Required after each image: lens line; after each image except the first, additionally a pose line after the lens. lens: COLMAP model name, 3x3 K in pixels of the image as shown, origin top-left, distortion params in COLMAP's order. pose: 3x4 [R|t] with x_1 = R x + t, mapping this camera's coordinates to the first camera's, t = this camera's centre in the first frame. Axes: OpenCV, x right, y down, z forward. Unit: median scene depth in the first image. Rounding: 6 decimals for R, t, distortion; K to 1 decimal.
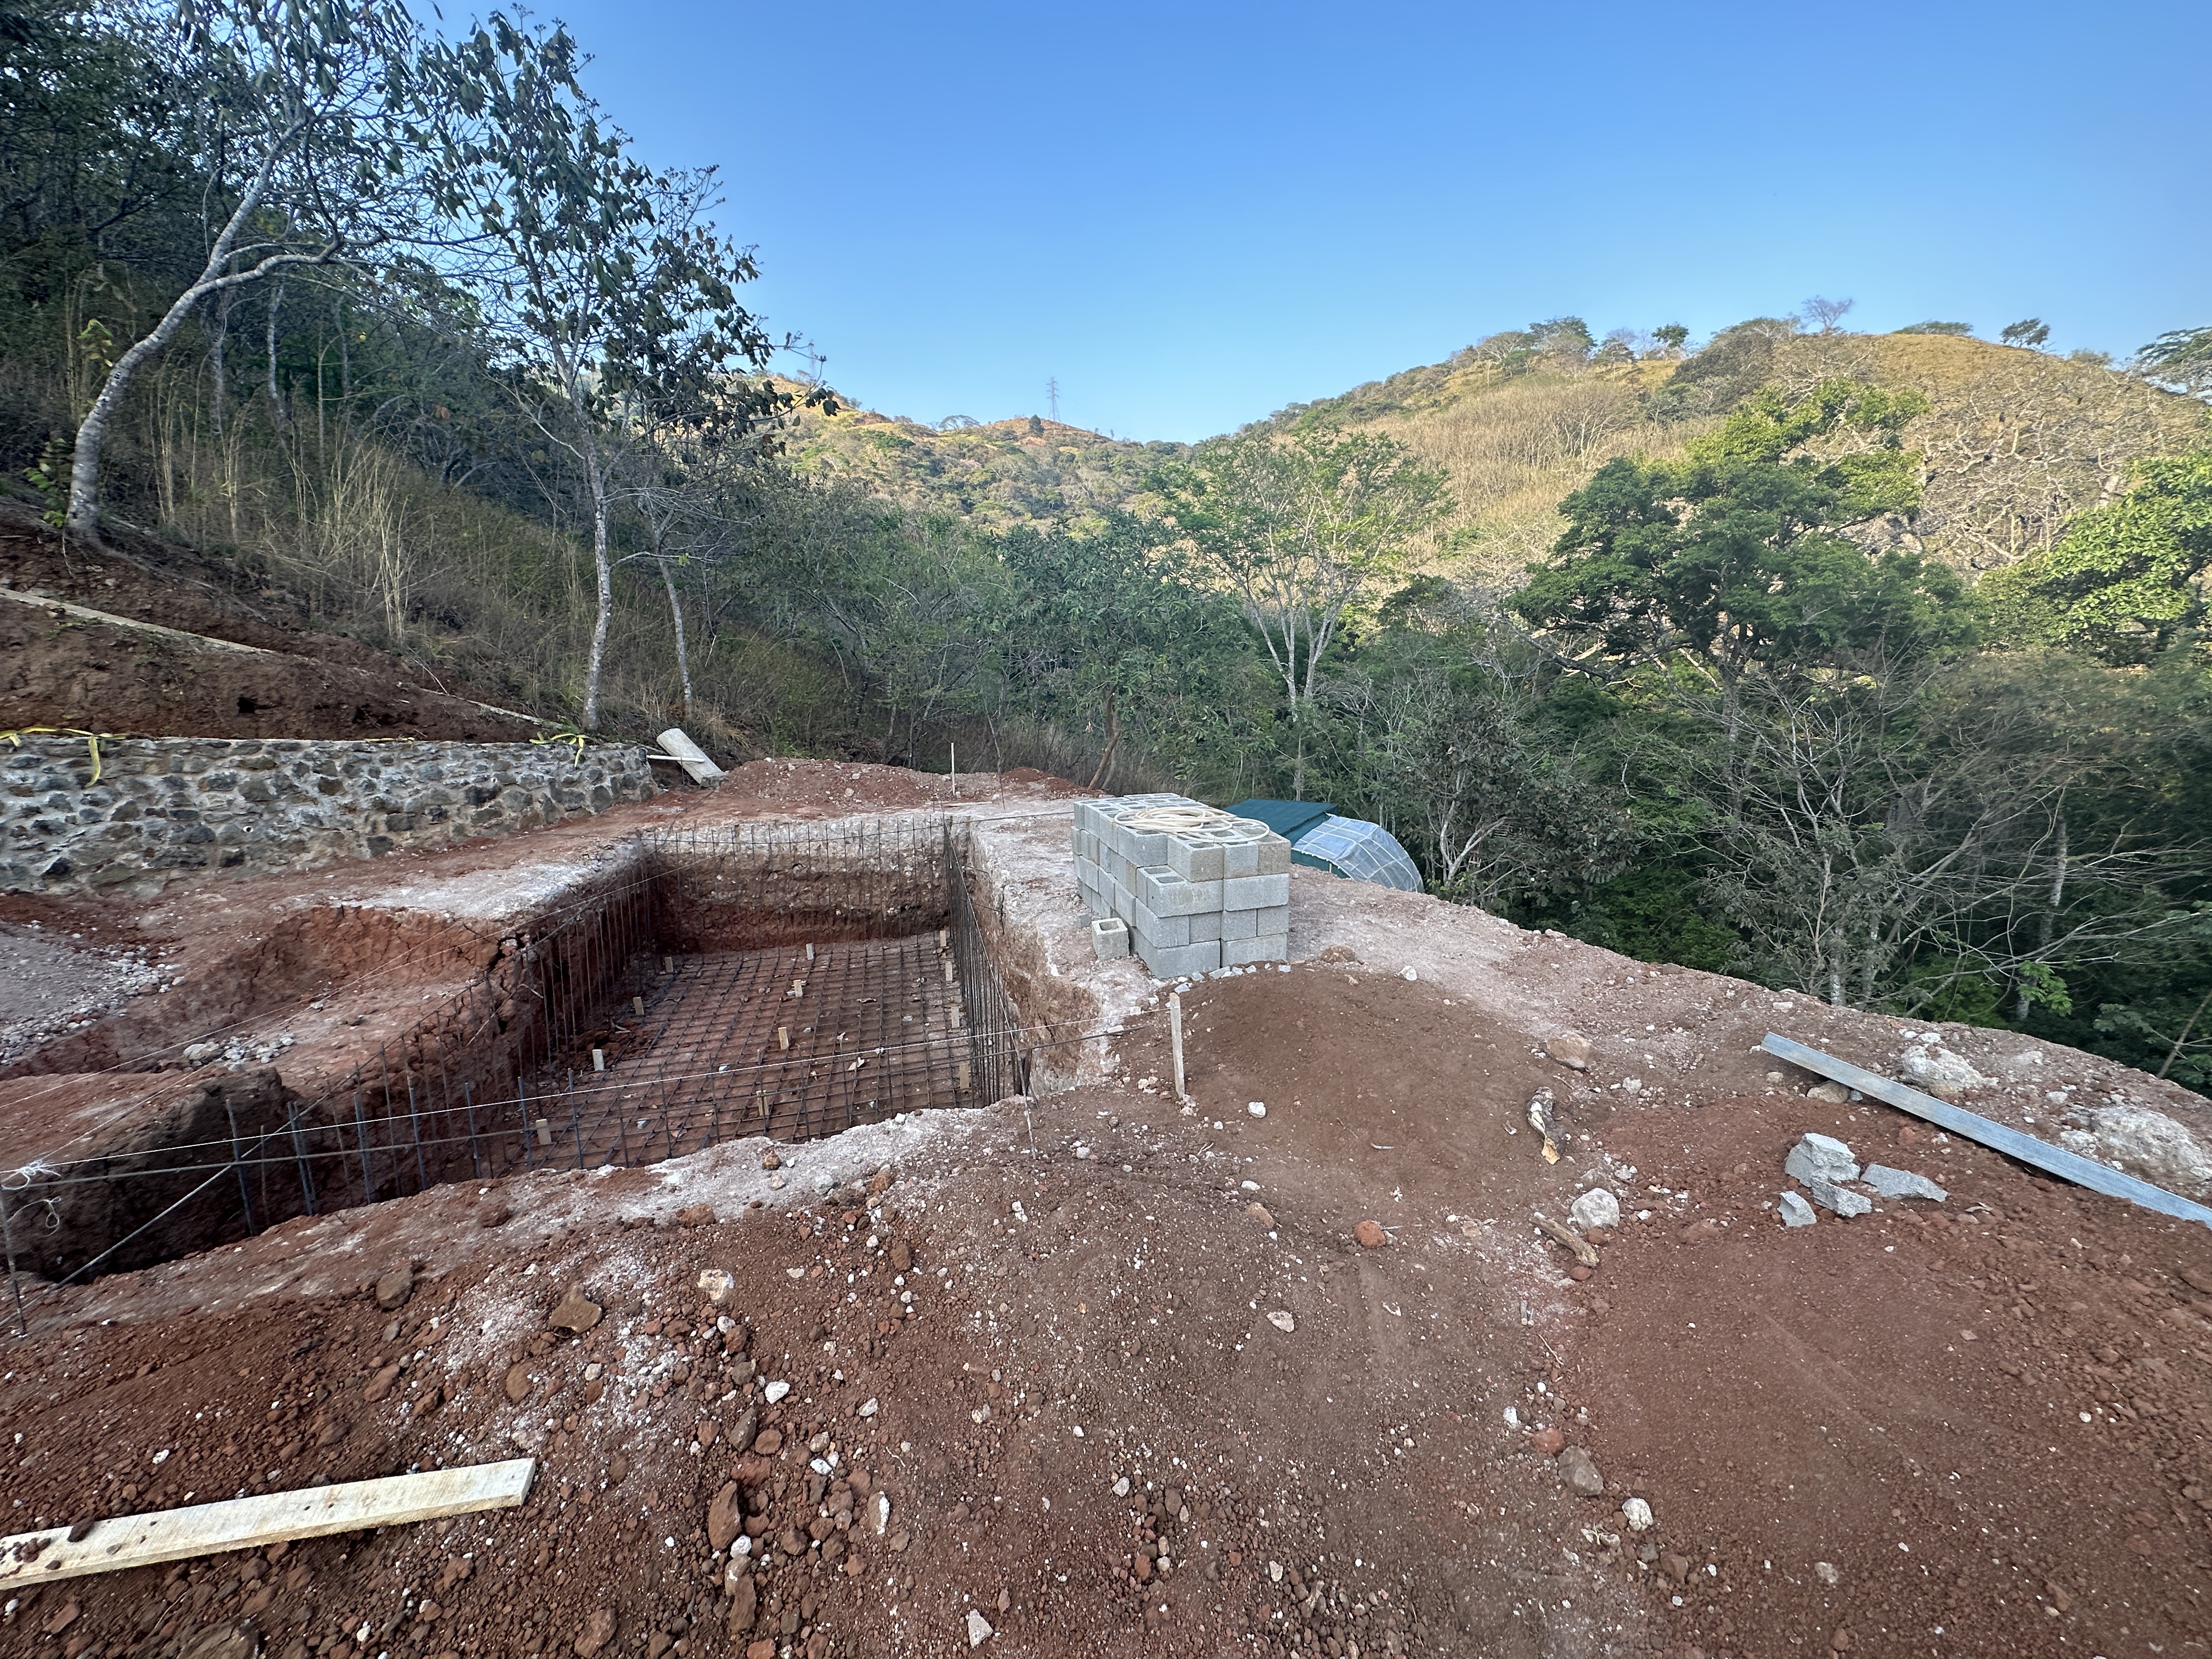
lens RADIAL K [[881.8, 0, 1102.4], [0, 881.8, 834.3], [0, 0, 1]] dist [-0.001229, 0.000567]
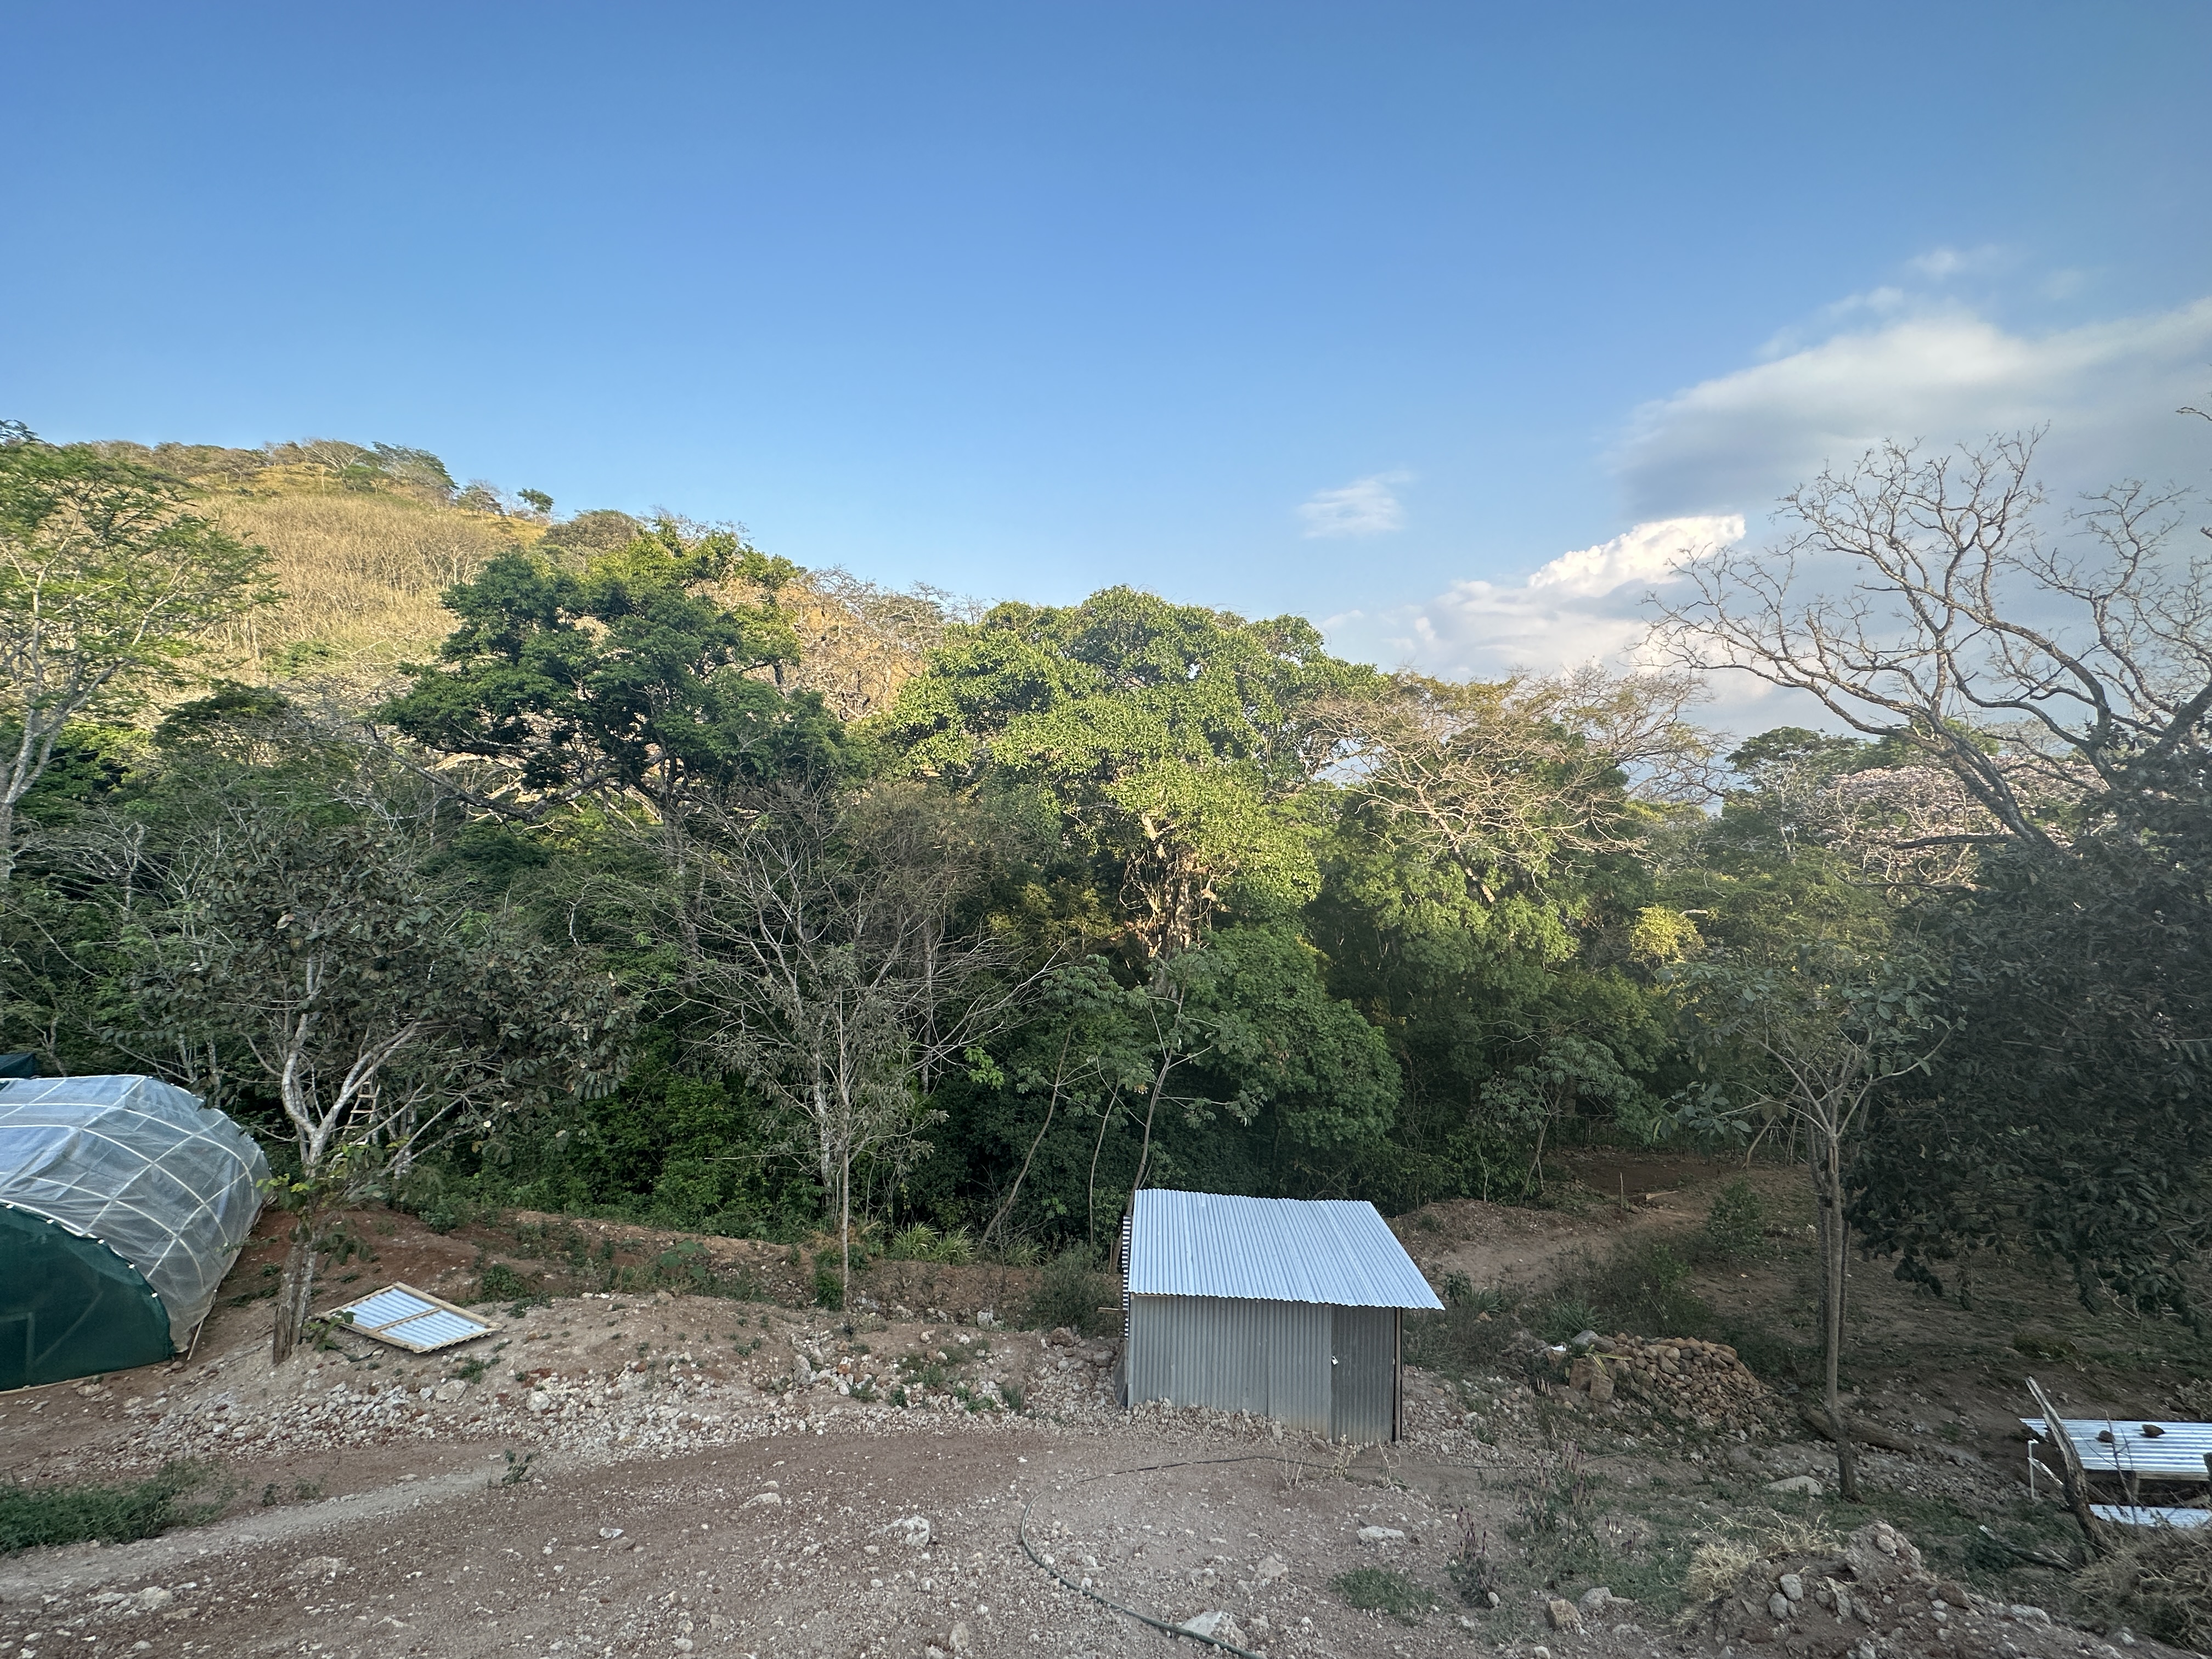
lens RADIAL K [[873.9, 0, 1114.4], [0, 873.9, 842.8], [0, 0, 1]] dist [-0.015794, -0.000232]
pose [[0.436477, -0.033518, 0.899091, 0.083178], [0.179311, 0.982500, -0.050422, -0.013235], [-0.881666, 0.183225, 0.434849, 0.181250]]
